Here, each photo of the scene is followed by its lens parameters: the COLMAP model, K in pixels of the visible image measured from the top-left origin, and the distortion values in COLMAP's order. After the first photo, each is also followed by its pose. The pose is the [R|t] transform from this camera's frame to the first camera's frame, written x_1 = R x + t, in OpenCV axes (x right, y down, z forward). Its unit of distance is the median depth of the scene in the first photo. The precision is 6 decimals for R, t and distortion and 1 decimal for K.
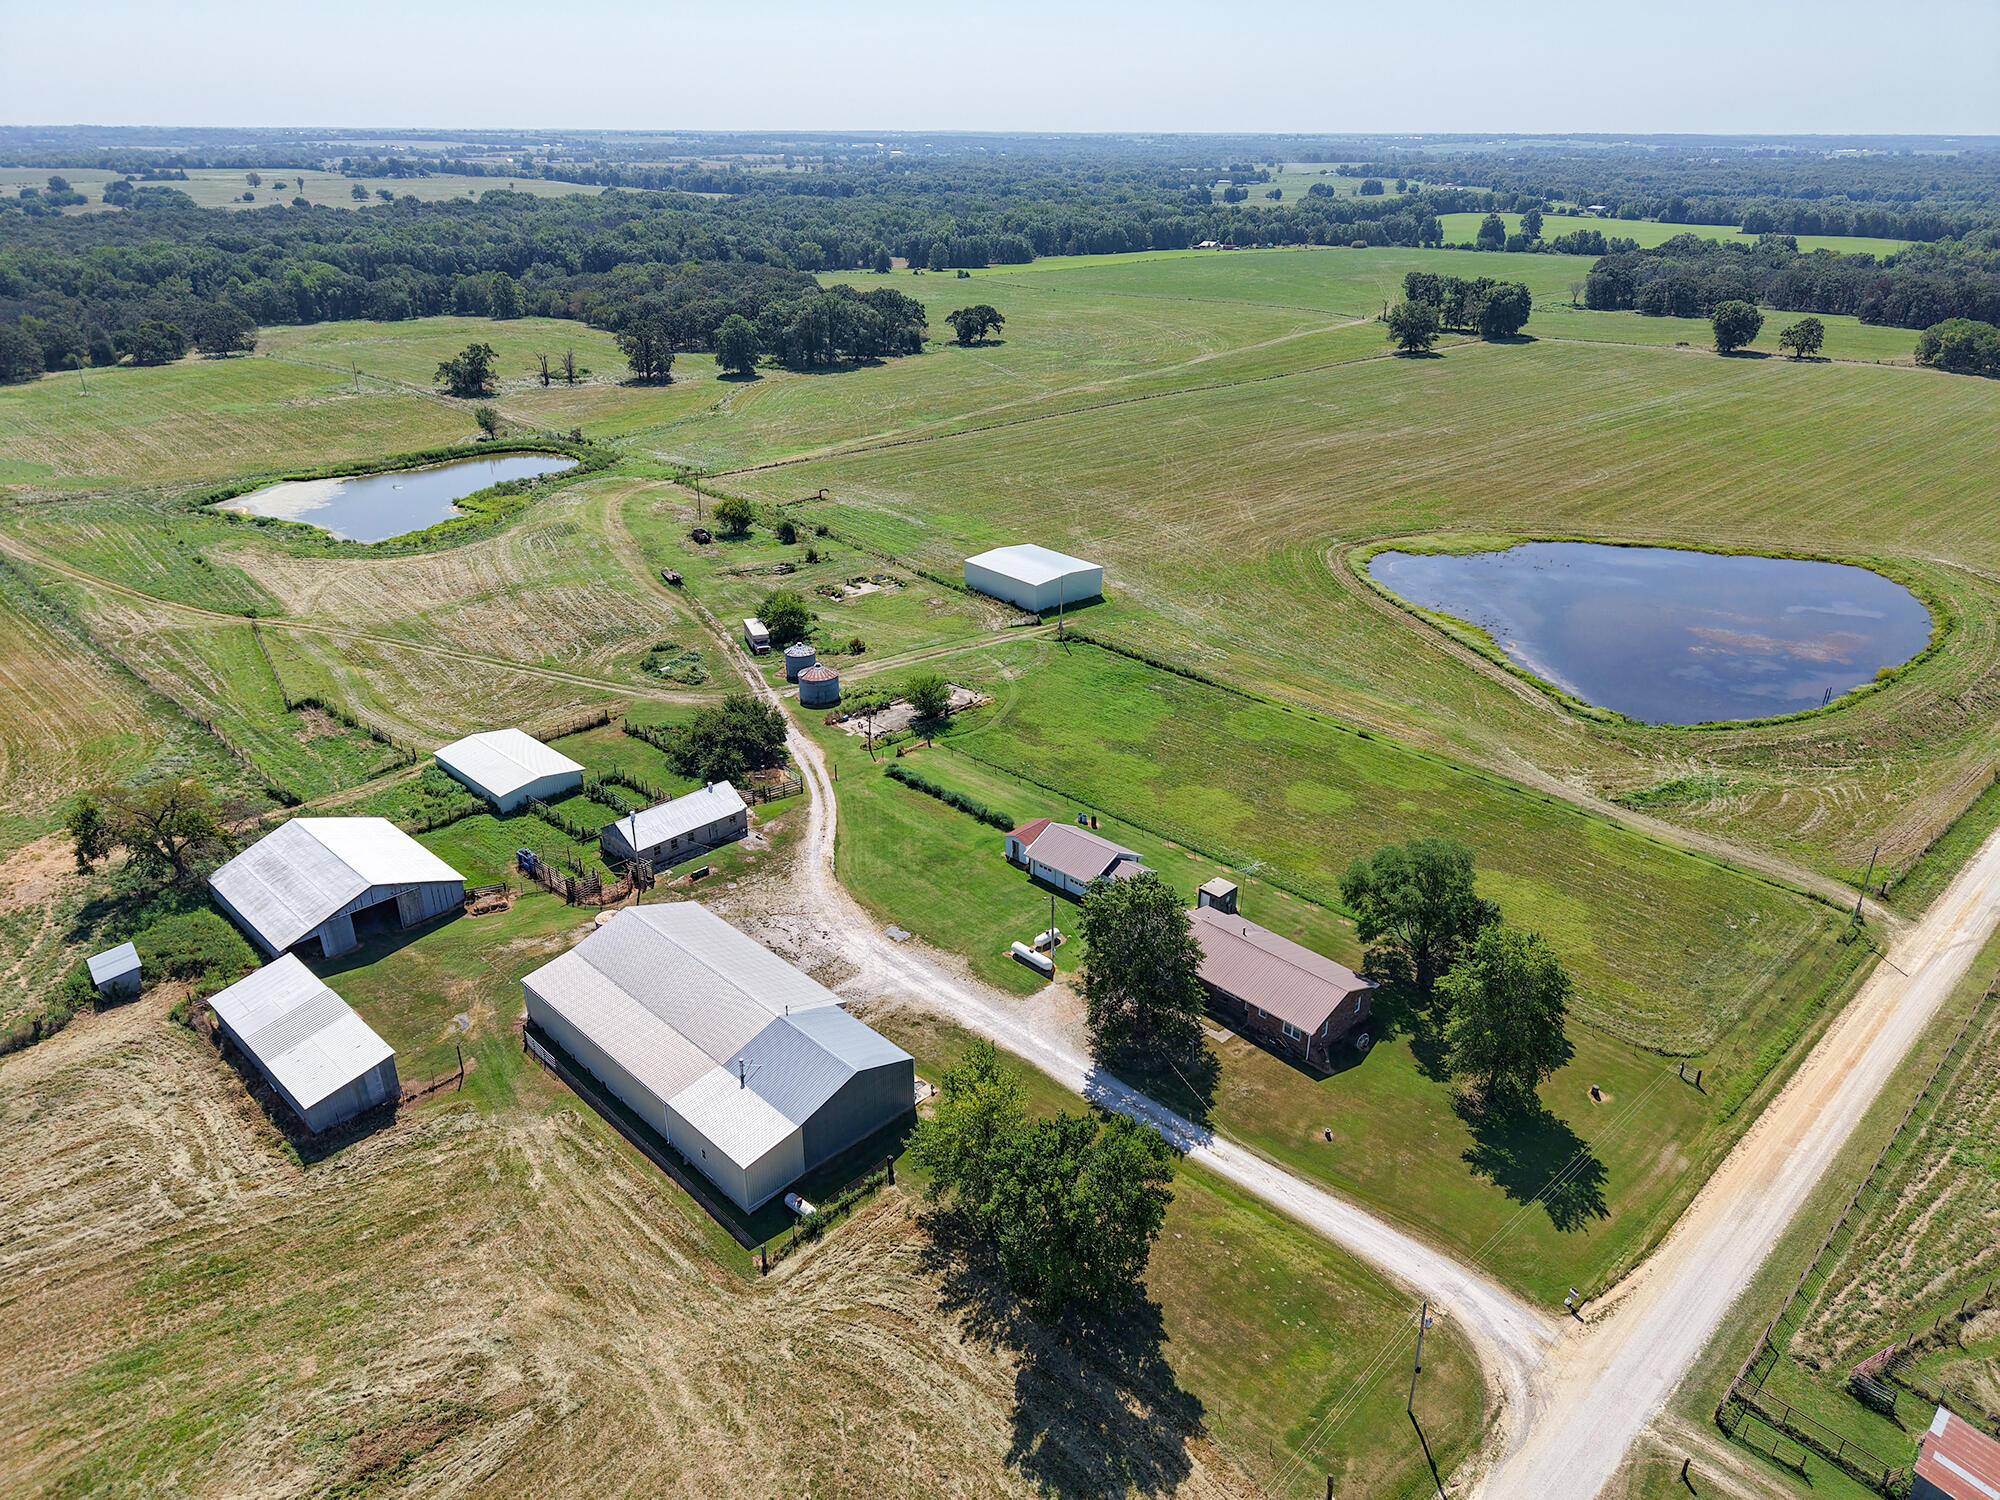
lens RADIAL K [[1343.6, 0, 1005.4], [0, 1343.6, 753.0], [0, 0, 1]] dist [0.044302, -0.039195]
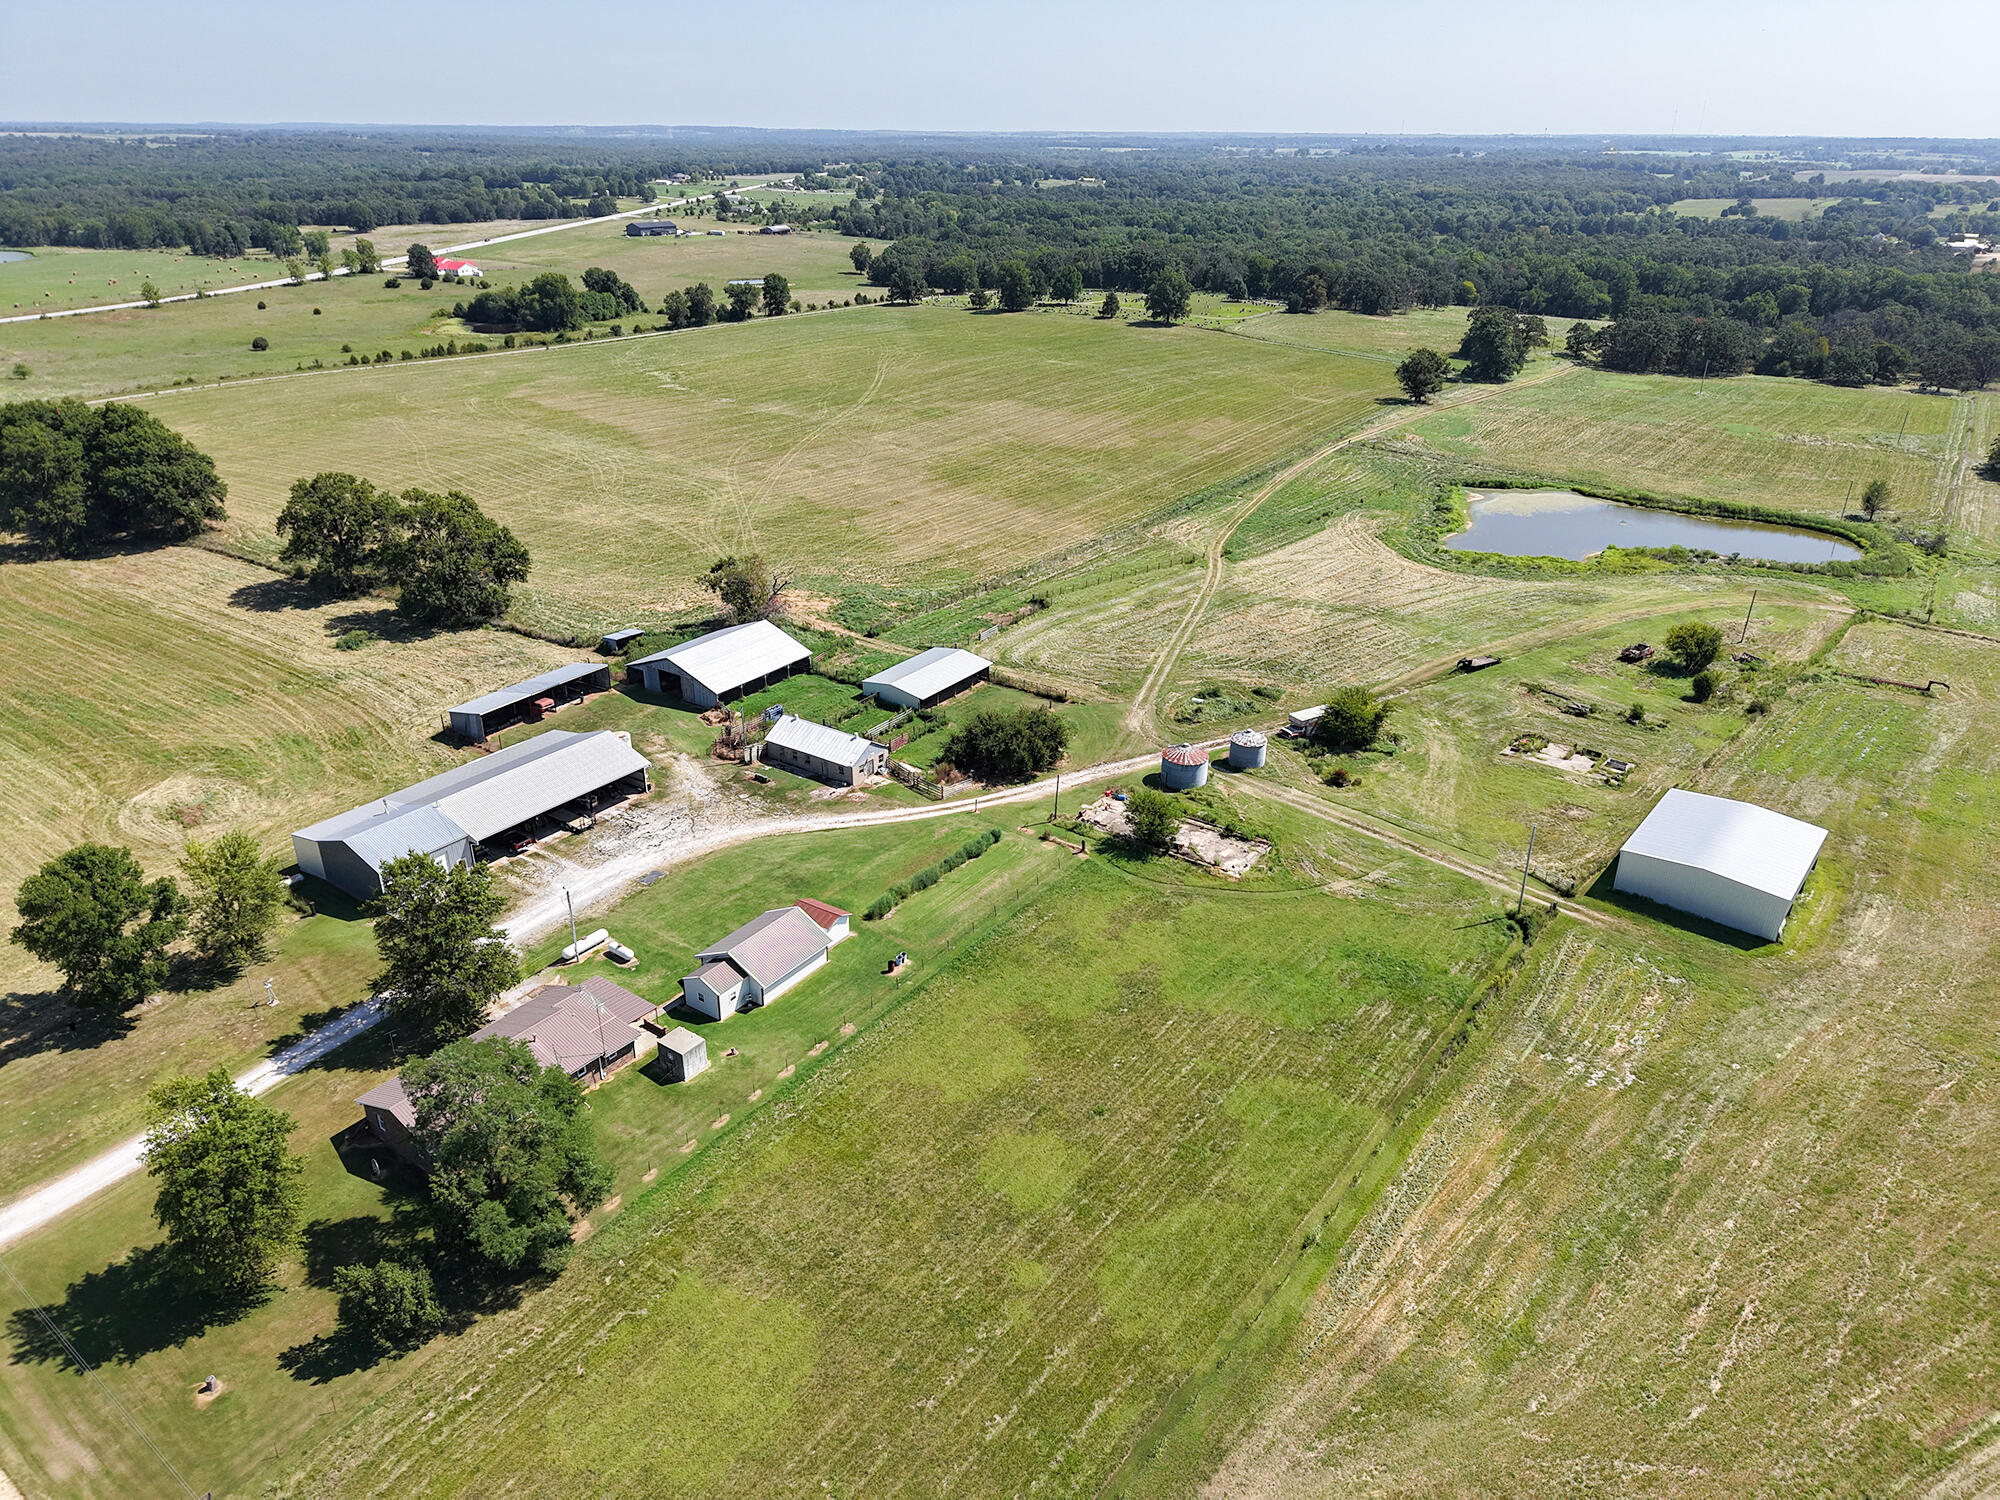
lens RADIAL K [[1343.6, 0, 1005.4], [0, 1343.6, 753.0], [0, 0, 1]] dist [0.044302, -0.039195]
pose [[0.155303, 0.408151, -0.899608, 0.556193], [-0.419866, 0.851582, 0.313878, -0.253016], [0.894200, 0.328969, 0.303622, 0.560806]]
